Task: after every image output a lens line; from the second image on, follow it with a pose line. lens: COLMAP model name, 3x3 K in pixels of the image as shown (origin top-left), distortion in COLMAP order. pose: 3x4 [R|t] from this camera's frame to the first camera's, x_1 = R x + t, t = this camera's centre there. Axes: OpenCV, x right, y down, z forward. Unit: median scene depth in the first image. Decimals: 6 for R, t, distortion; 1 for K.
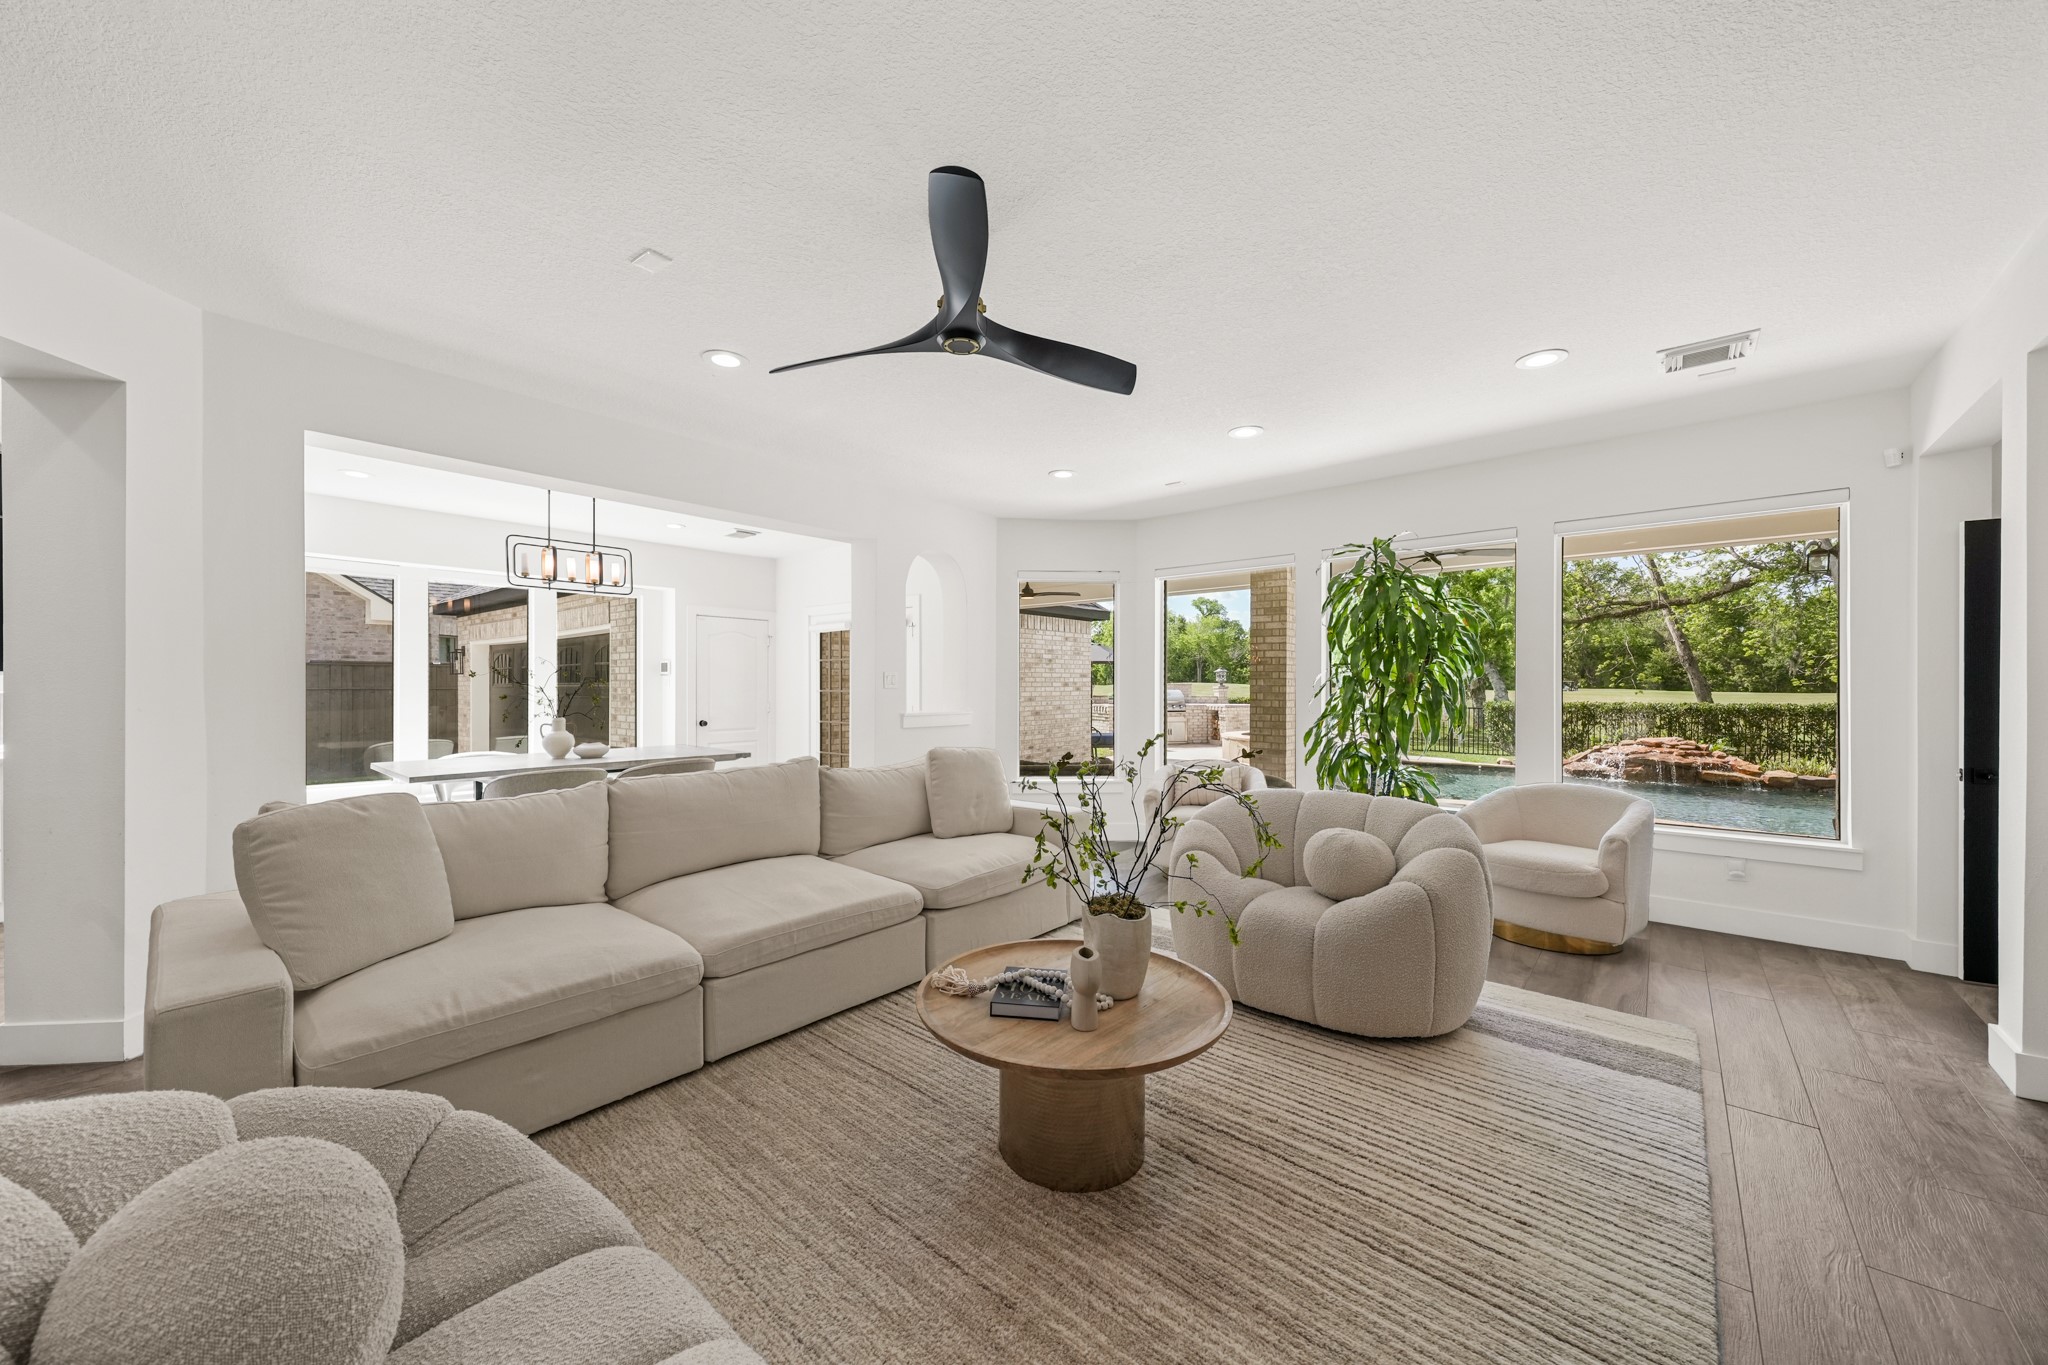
lens RADIAL K [[748.3, 0, 1022.5], [0, 748.3, 683.9], [0, 0, 1]] dist [0.006318, -0.000063]
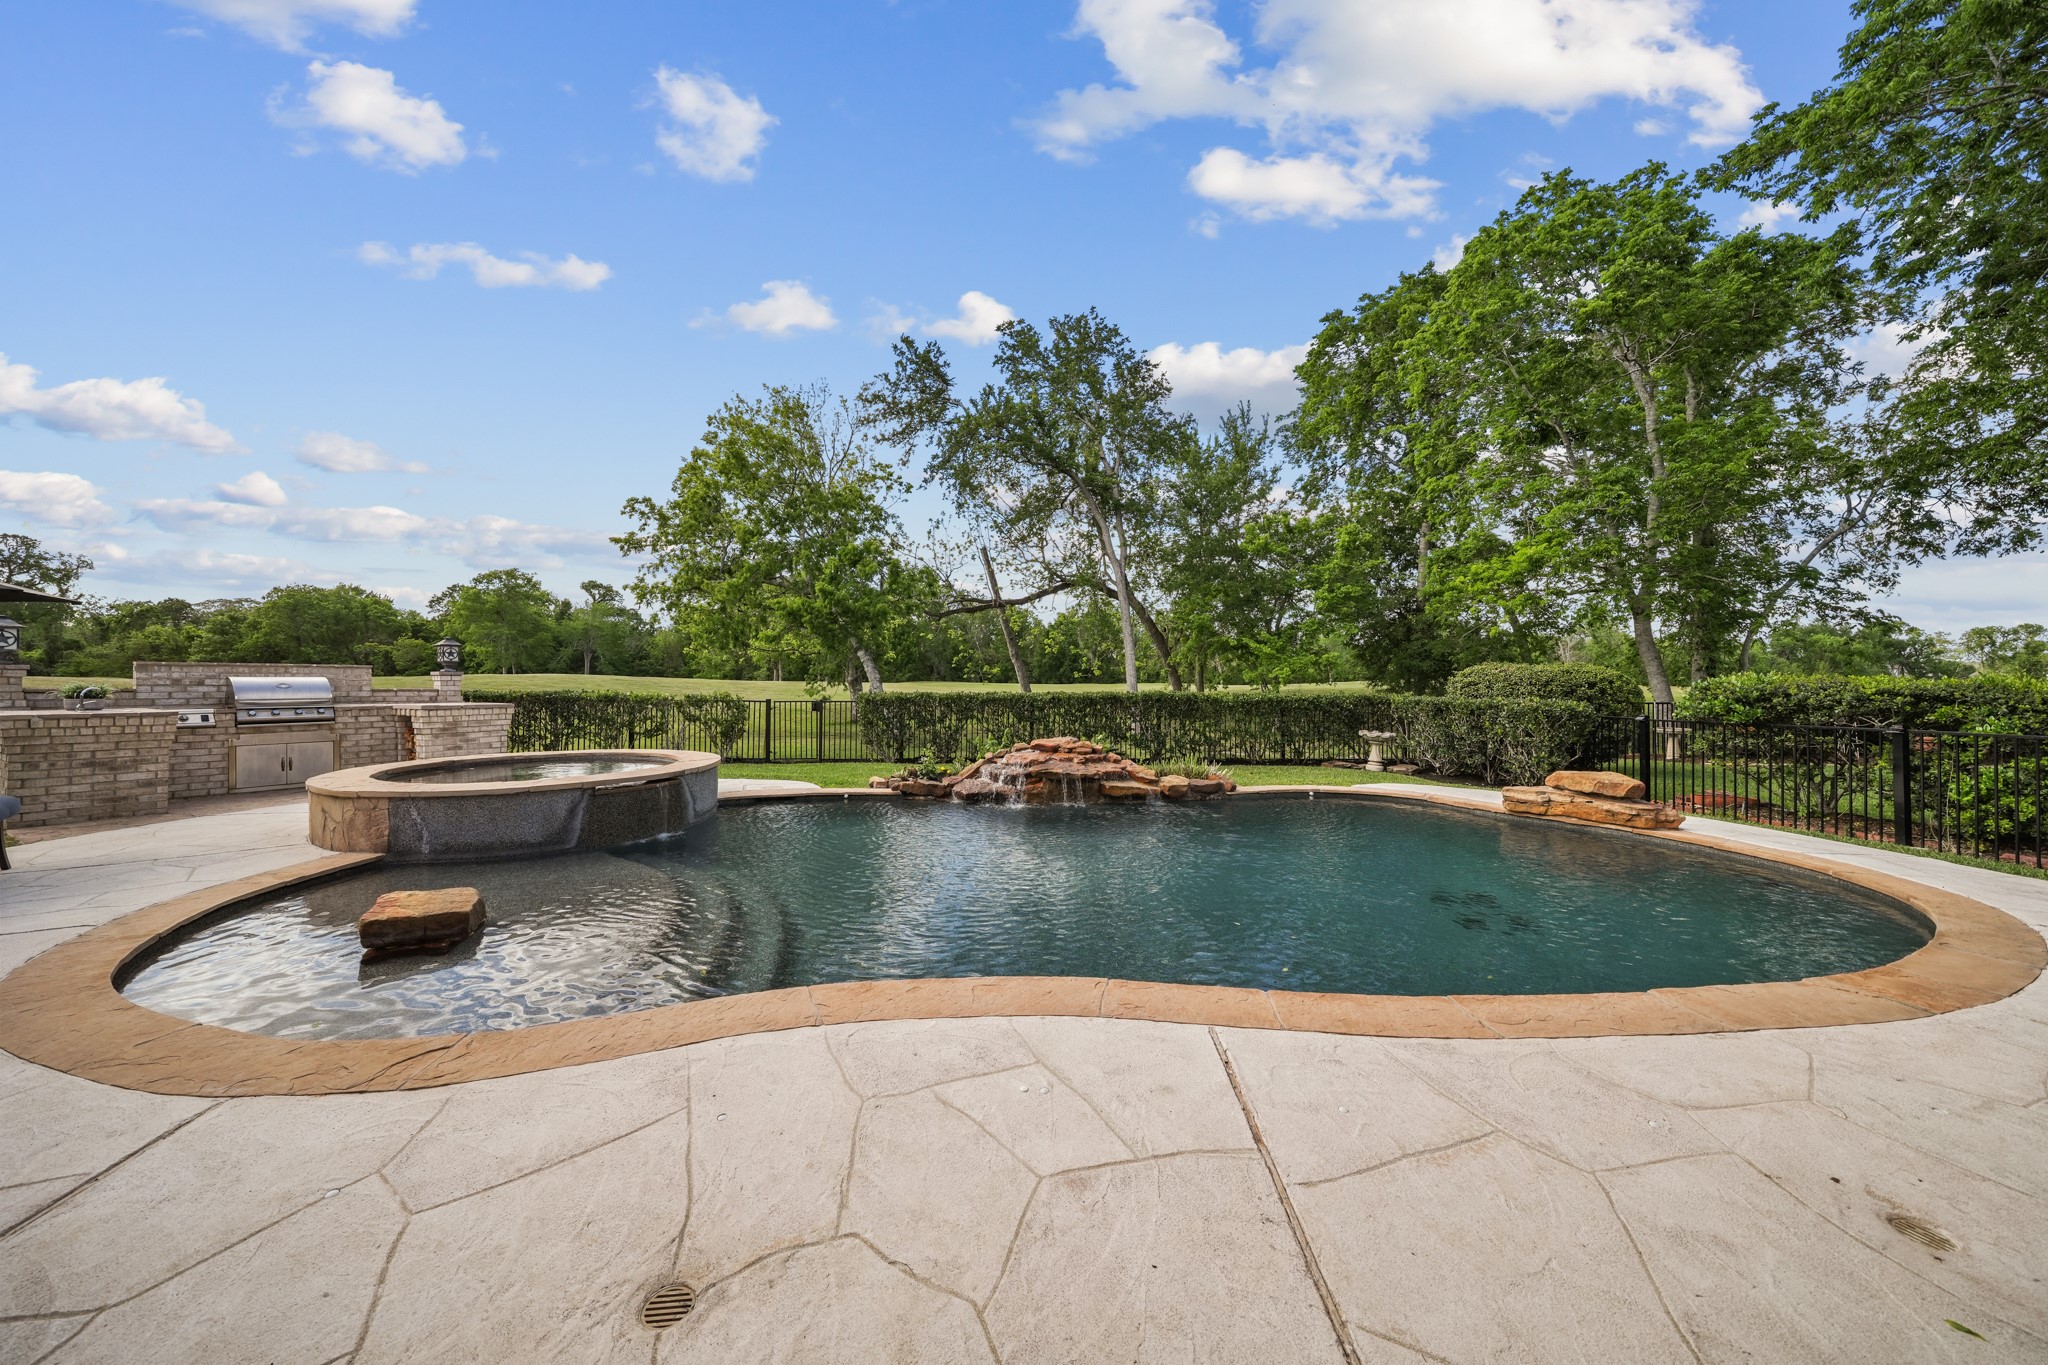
lens RADIAL K [[688.8, 0, 1024.0], [0, 688.8, 682.5], [0, 0, 1]] dist [-0.007435, 0.000418]
pose [[0.712490, -0.000412, 0.701683, 0.342216], [-0.003381, 0.999986, 0.004019, 0.012052], [-0.701675, -0.005236, 0.712478, 0.532571]]
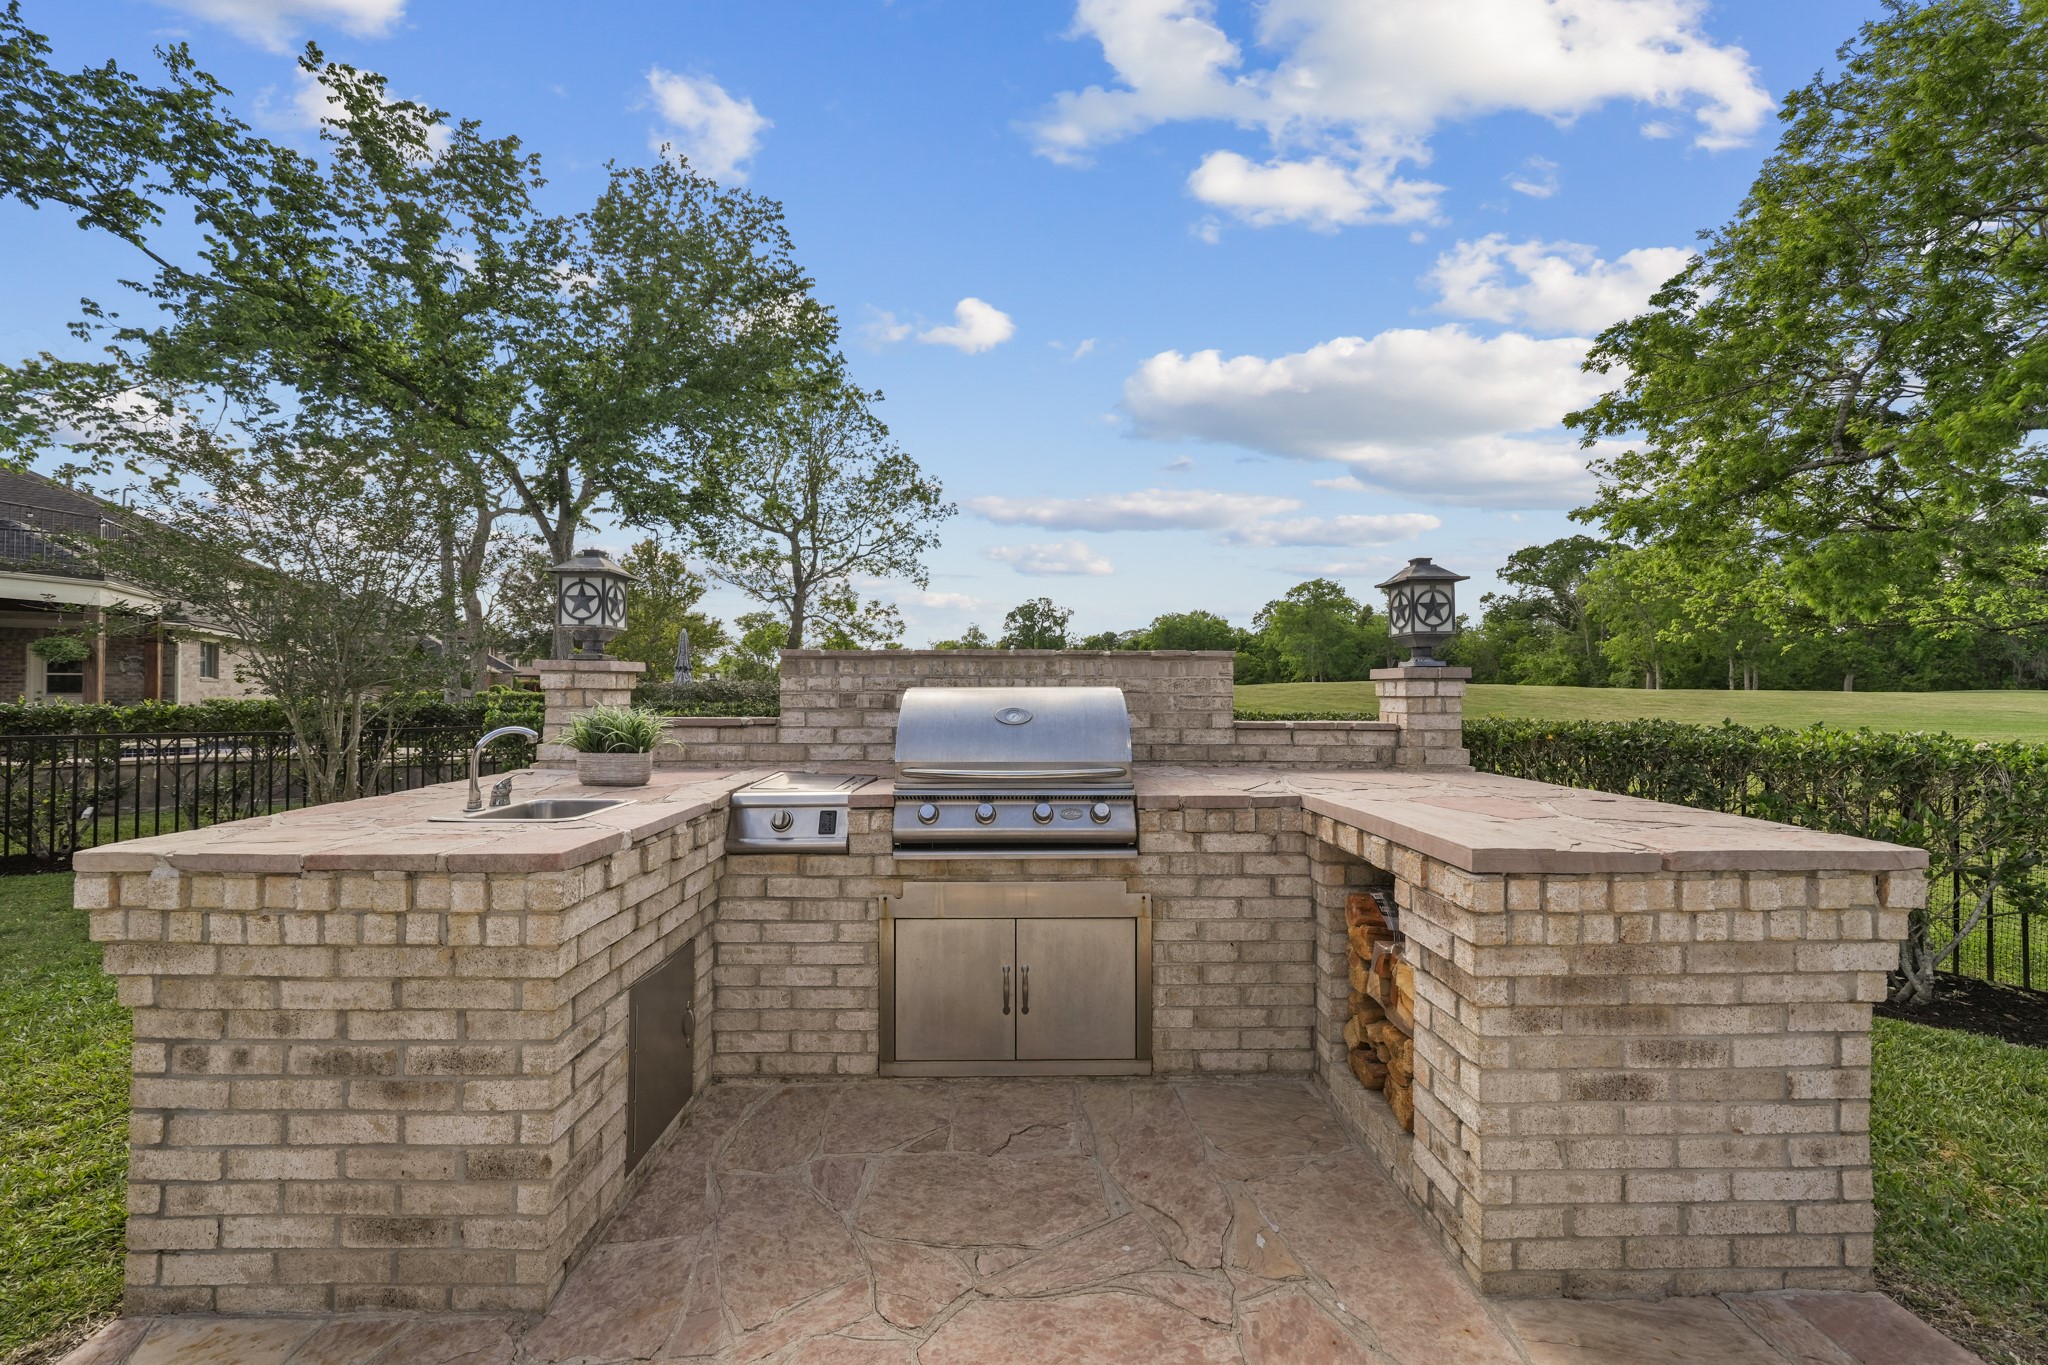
lens RADIAL K [[718.6, 0, 1013.0], [0, 718.6, 683.0], [0, 0, 1]] dist [-0.013526, 0.003001]
pose [[0.967374, -0.001679, -0.253346, 0.347609], [0.000496, 0.999989, -0.004732, 0.011542], [0.253351, 0.004452, 0.967364, 1.315082]]
